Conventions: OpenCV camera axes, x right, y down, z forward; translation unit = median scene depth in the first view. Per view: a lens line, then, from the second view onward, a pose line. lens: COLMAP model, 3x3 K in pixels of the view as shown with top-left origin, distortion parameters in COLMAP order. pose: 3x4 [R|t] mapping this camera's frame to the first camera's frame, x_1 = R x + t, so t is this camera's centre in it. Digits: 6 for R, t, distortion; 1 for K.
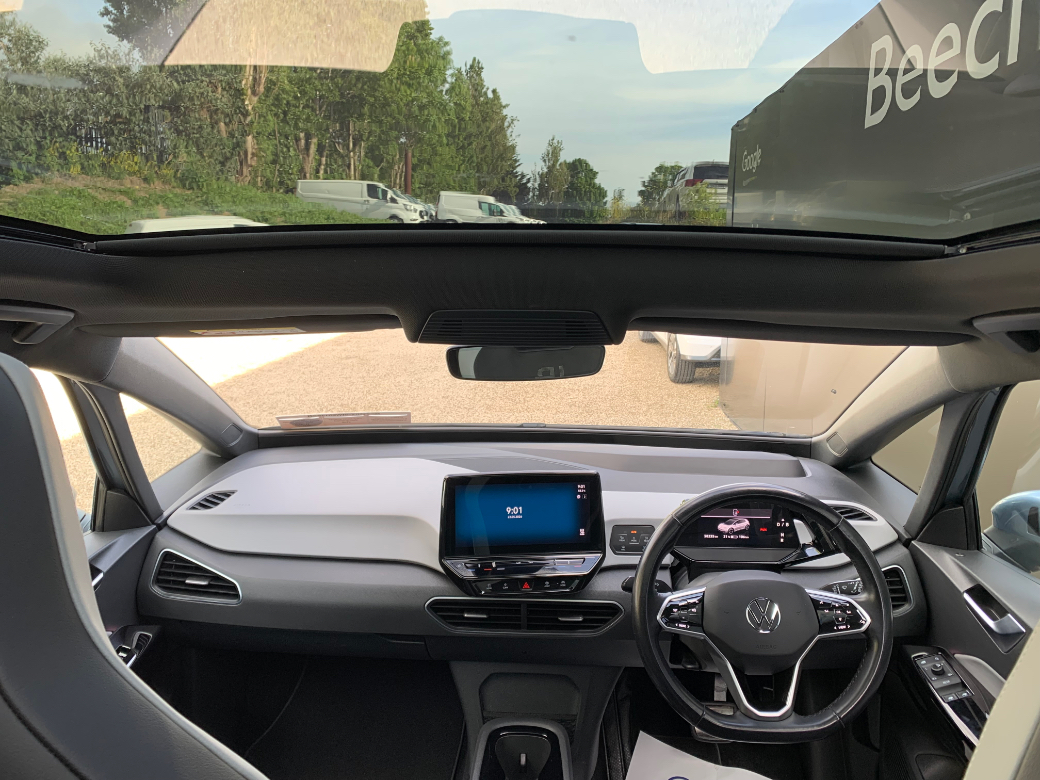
lens RADIAL K [[811.0, 0, 518.7], [0, 811.0, 391.8], [0, 0, 1]] dist [0.033682, -0.012816]
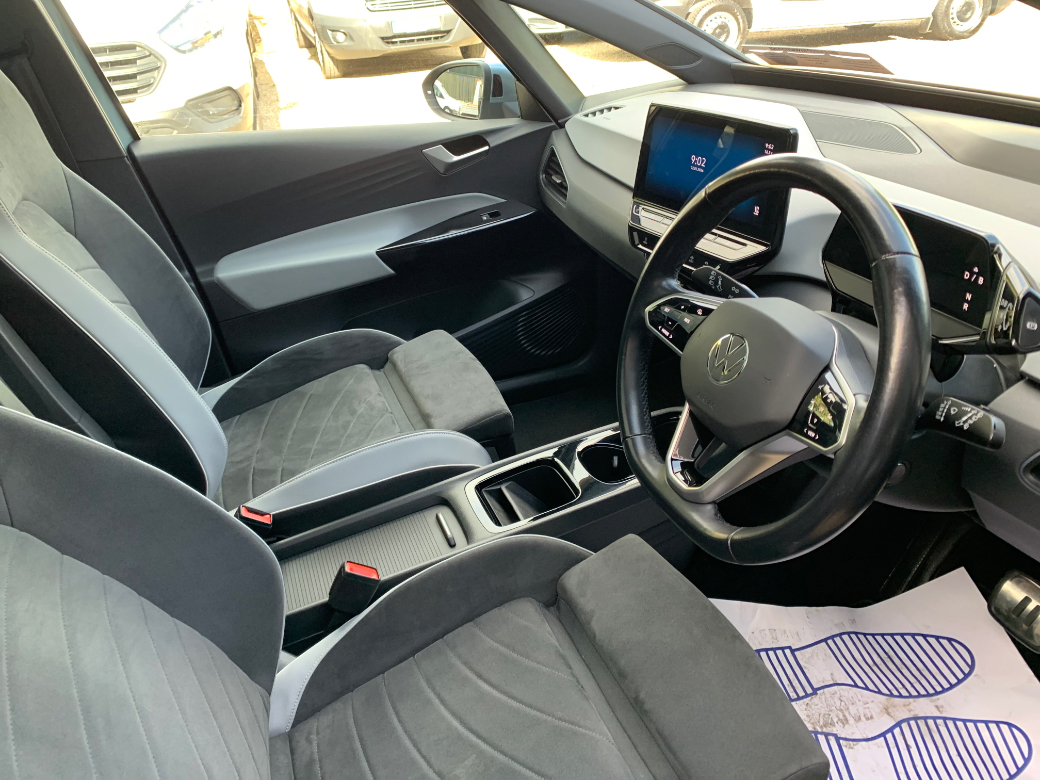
lens RADIAL K [[811.0, 0, 522.2], [0, 811.0, 387.6], [0, 0, 1]] dist [0.033682, -0.012816]
pose [[0.413163, 0.418002, -0.809055, 0.662298], [-0.107812, 0.904635, 0.412326, 0.036864], [0.904252, -0.083132, 0.418828, 0.491992]]
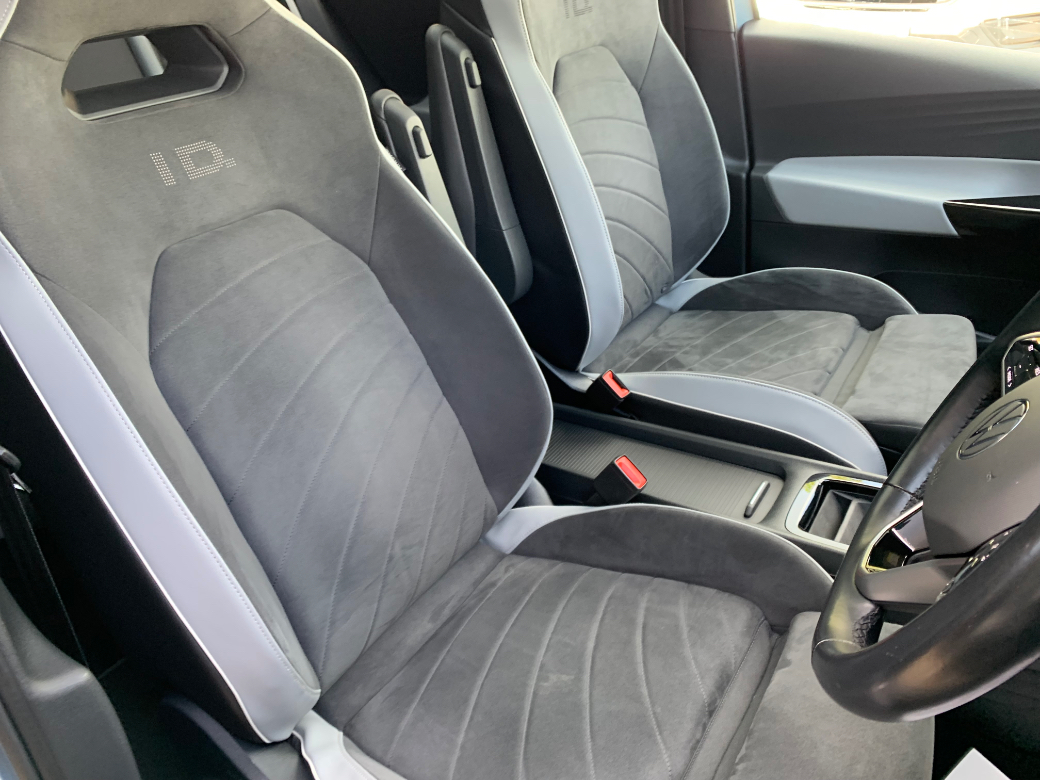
lens RADIAL K [[811.0, 0, 513.5], [0, 811.0, 390.5], [0, 0, 1]] dist [0.033682, -0.012816]
pose [[-0.503472, 0.459771, -0.731524, 0.624484], [-0.134422, 0.794668, 0.591974, 0.034091], [0.853491, 0.396375, -0.338290, 0.784742]]
